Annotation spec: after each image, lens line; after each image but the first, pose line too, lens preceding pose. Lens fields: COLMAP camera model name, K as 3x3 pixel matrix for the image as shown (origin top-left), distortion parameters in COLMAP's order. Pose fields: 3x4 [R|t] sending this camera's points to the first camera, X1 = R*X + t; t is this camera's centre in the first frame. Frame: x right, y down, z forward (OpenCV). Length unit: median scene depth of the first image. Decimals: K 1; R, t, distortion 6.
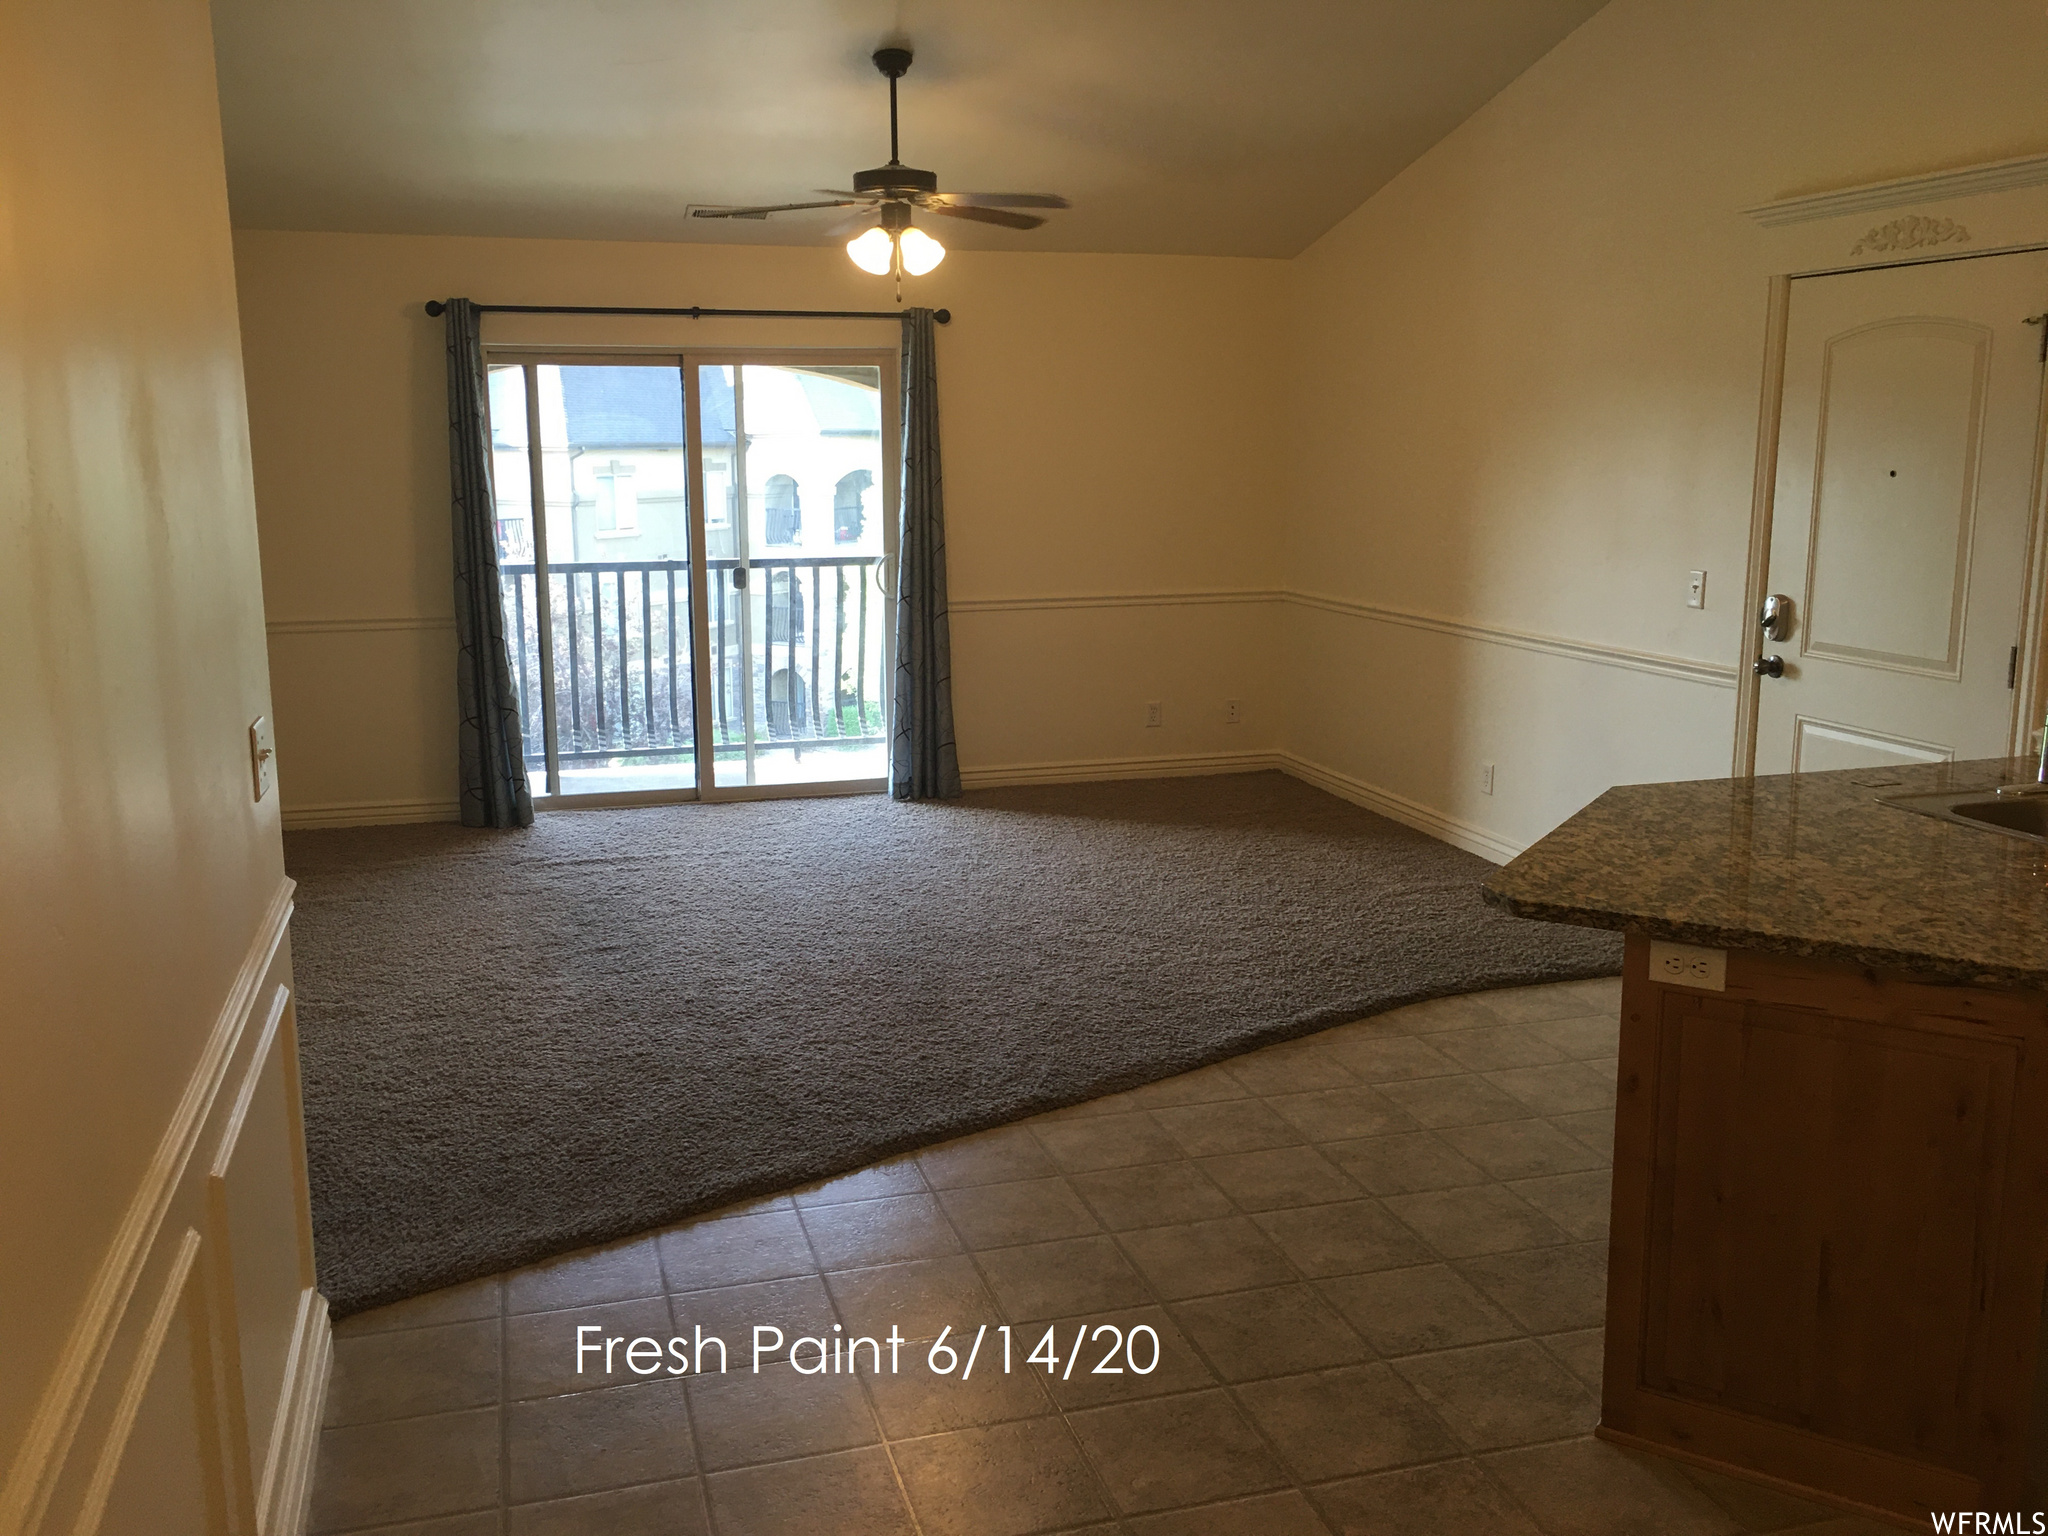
lens RADIAL K [[1750.5, 0, 1010.0], [0, 1750.5, 754.6], [0, 0, 1]] dist [0.089060, -0.119328]
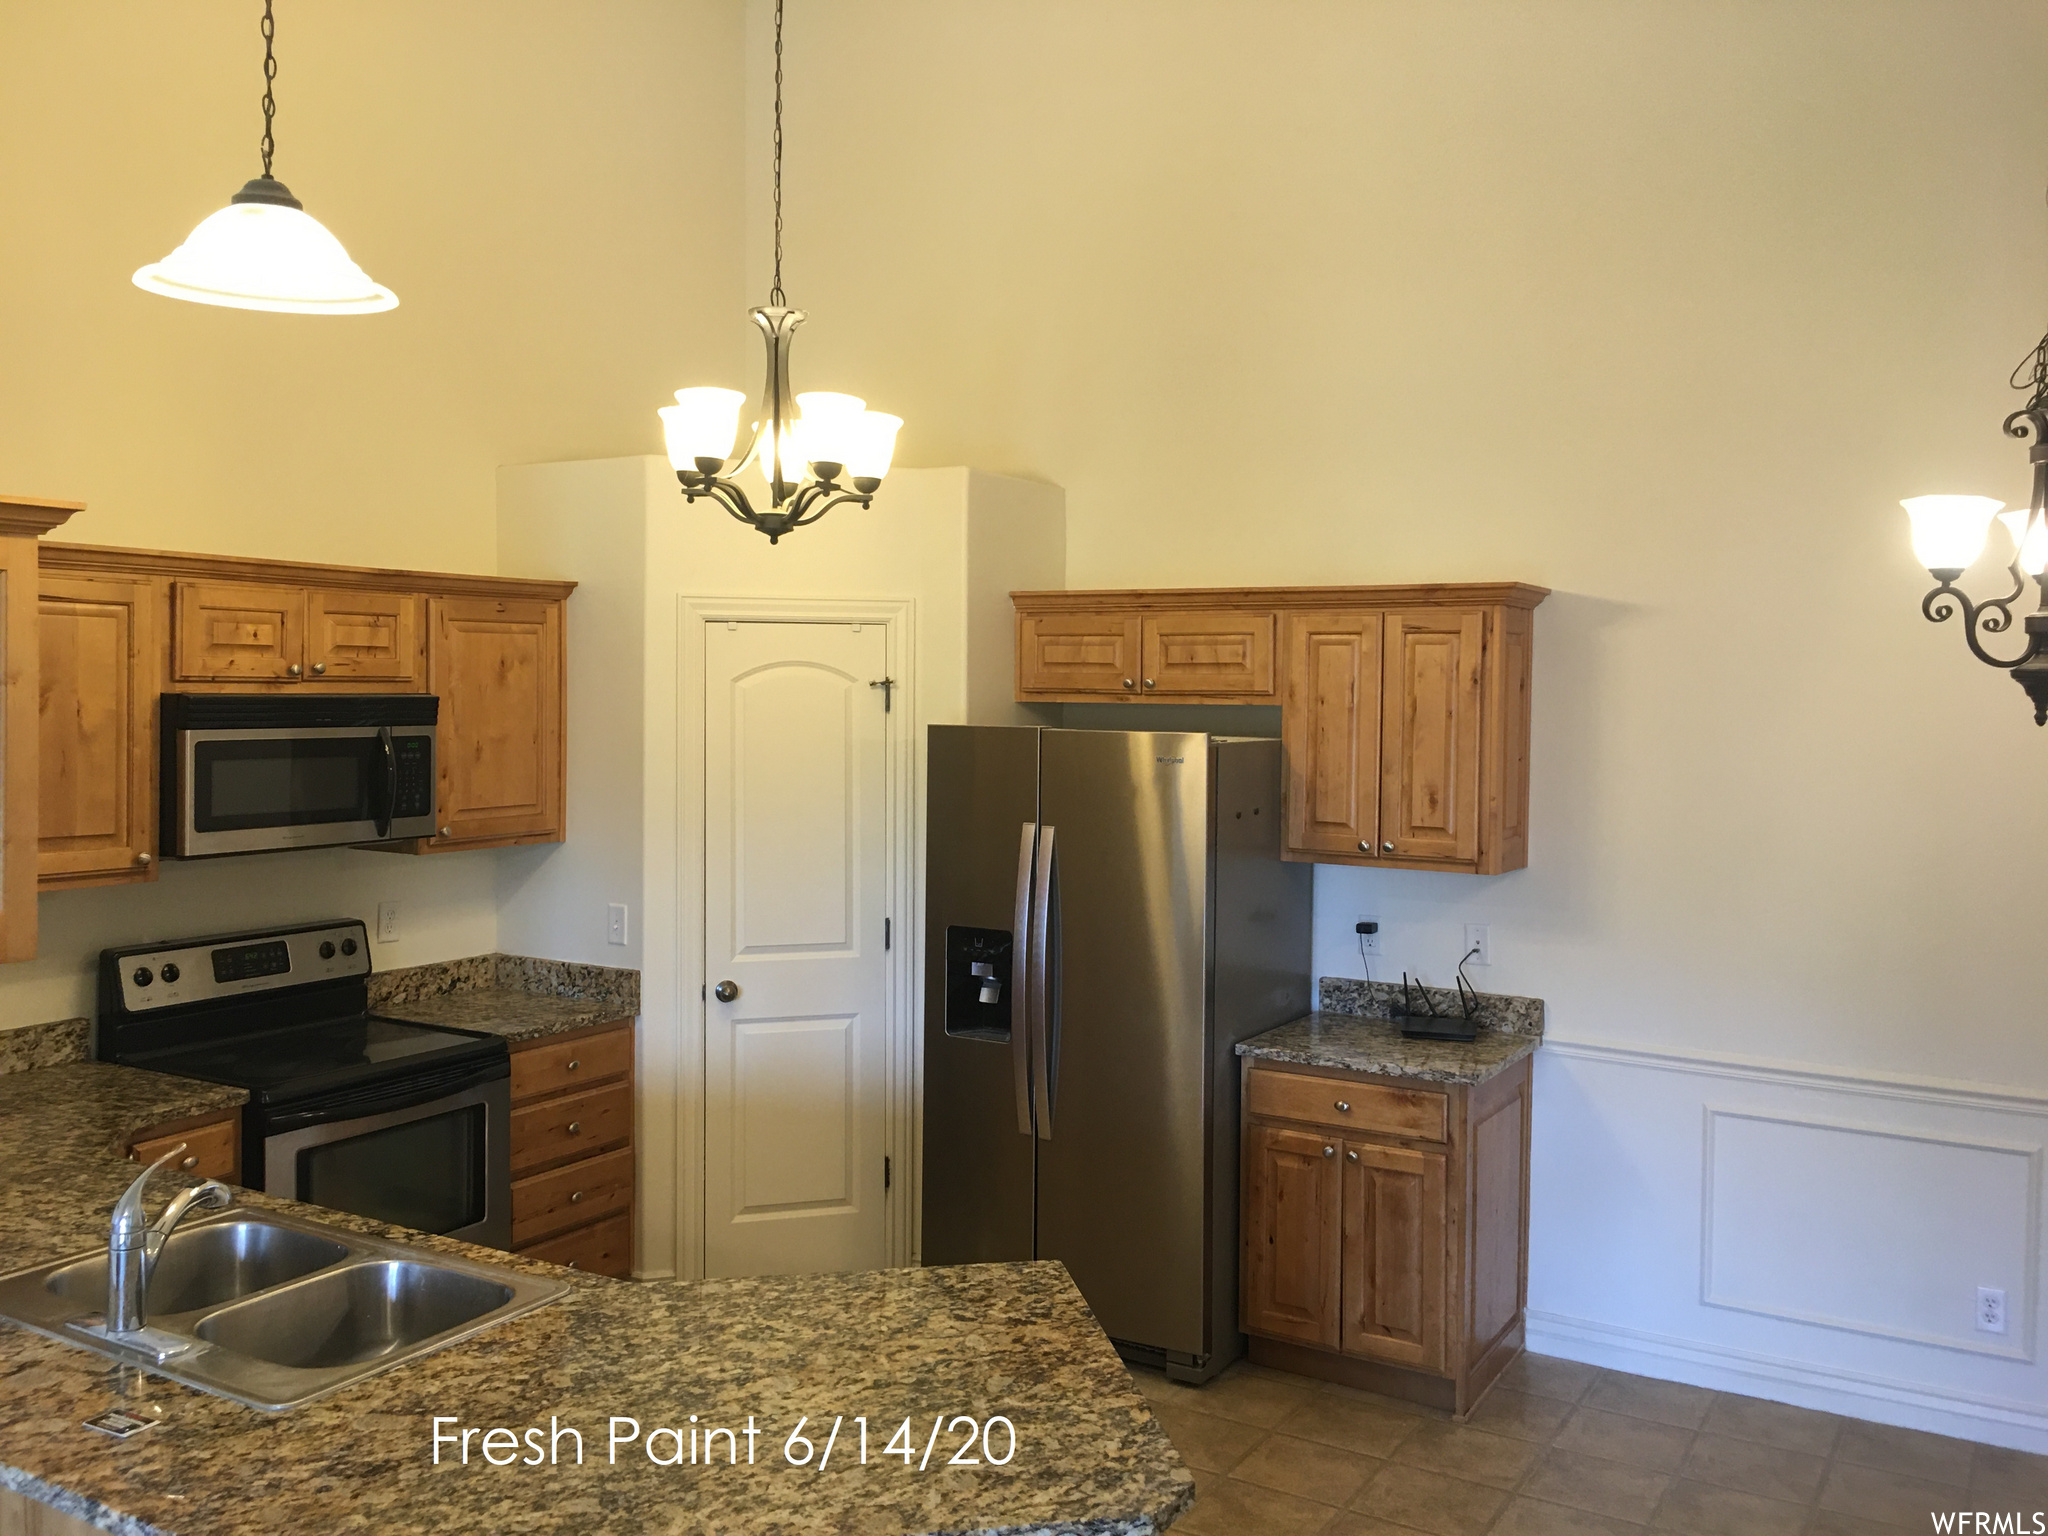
lens RADIAL K [[1750.5, 0, 998.5], [0, 1750.5, 743.0], [0, 0, 1]] dist [0.089060, -0.119328]
pose [[-0.674269, -0.028380, 0.737941, -0.193427], [0.123805, 0.980775, 0.150842, -0.328098], [-0.728034, 0.193069, -0.657792, 1.391256]]
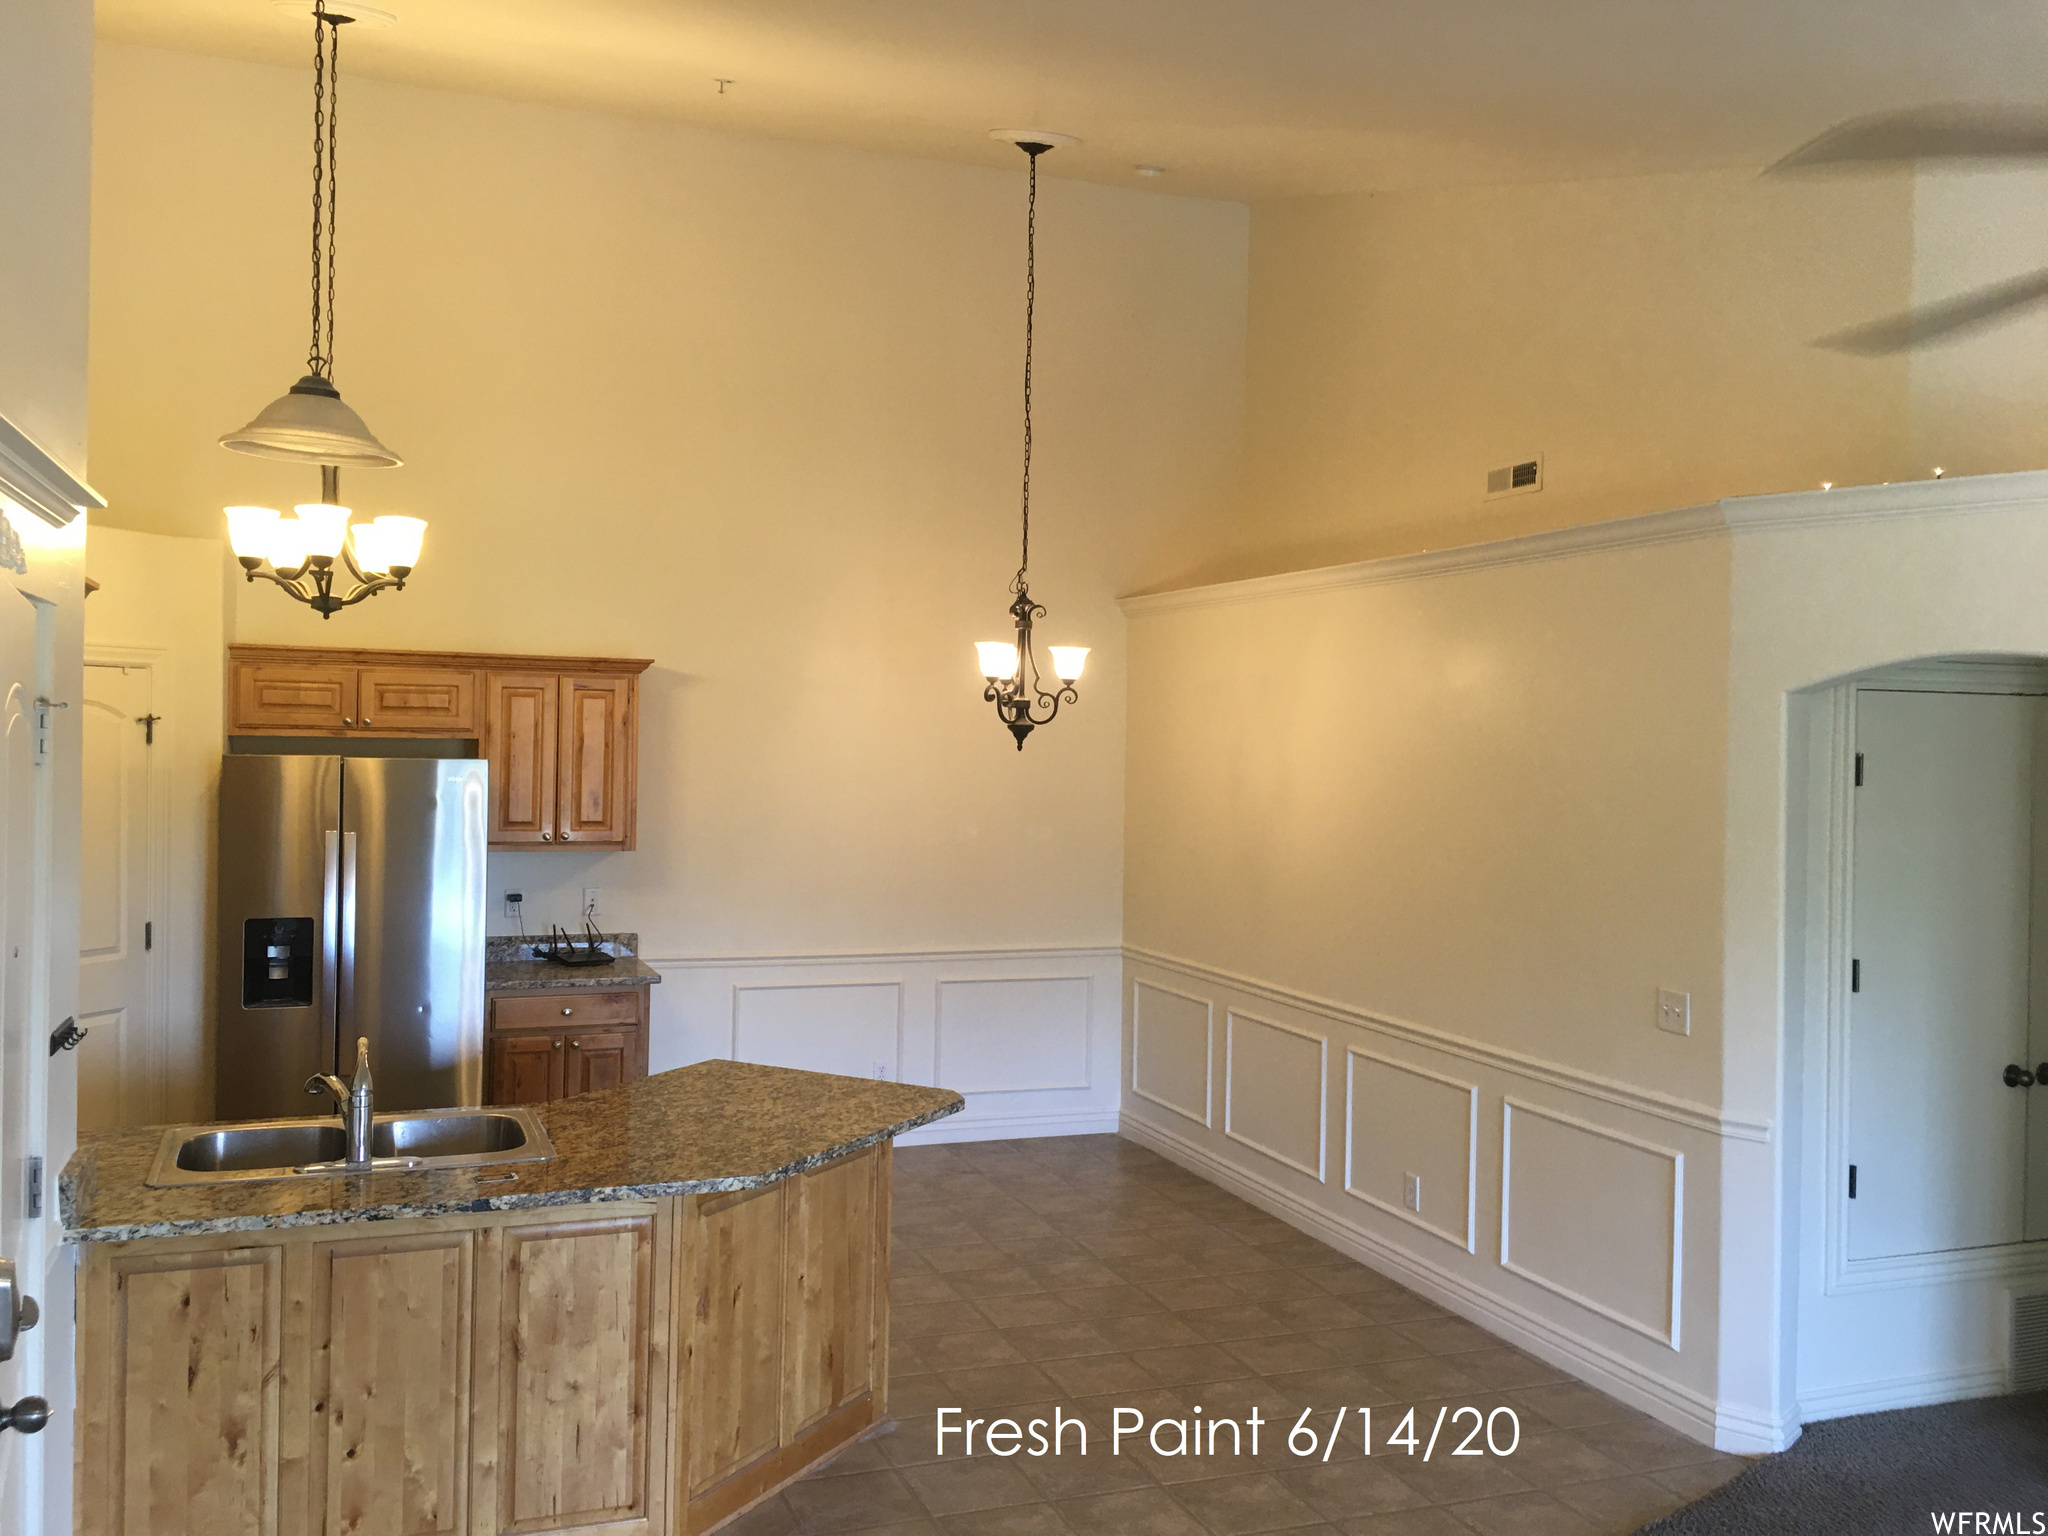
lens RADIAL K [[1750.5, 0, 1007.4], [0, 1750.5, 756.2], [0, 0, 1]] dist [0.089060, -0.119328]
pose [[-0.996770, -0.015157, -0.078866, 0.345595], [-0.029993, 0.981229, 0.190502, -0.514970], [0.074498, 0.192252, -0.978514, 2.397720]]
